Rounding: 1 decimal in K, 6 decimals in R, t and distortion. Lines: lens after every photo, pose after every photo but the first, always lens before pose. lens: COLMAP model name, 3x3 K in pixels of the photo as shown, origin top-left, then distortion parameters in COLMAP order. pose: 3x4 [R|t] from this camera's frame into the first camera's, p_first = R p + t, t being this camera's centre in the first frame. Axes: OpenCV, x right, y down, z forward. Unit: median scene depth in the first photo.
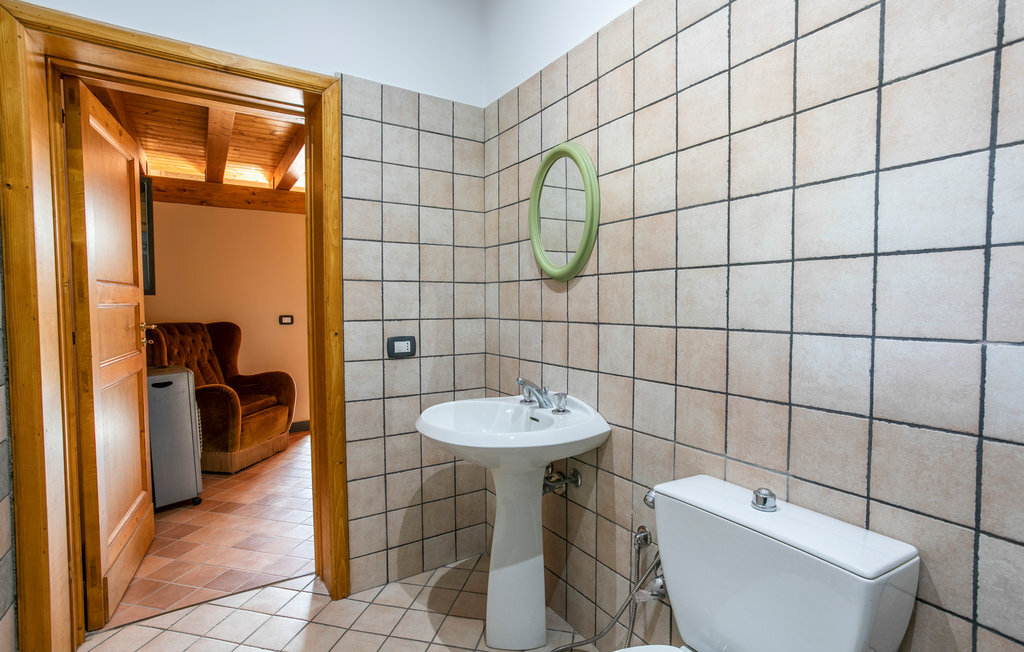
lens RADIAL K [[495.8, 0, 512.9], [0, 495.8, 325.6], [0, 0, 1]] dist [-0.043228, 0.023611]
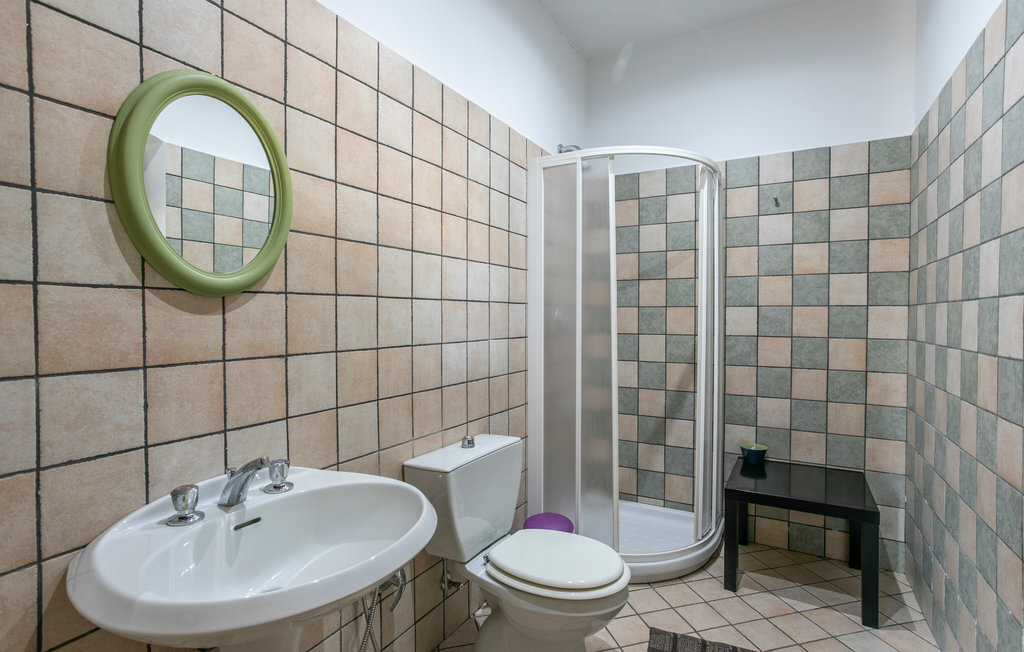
lens RADIAL K [[495.8, 0, 512.8], [0, 495.8, 324.8], [0, 0, 1]] dist [-0.043228, 0.023611]
pose [[-0.470610, -0.015234, 0.882210, -0.771046], [0.039921, 0.998459, 0.038537, -0.078127], [-0.881438, 0.053354, -0.469277, 1.197039]]
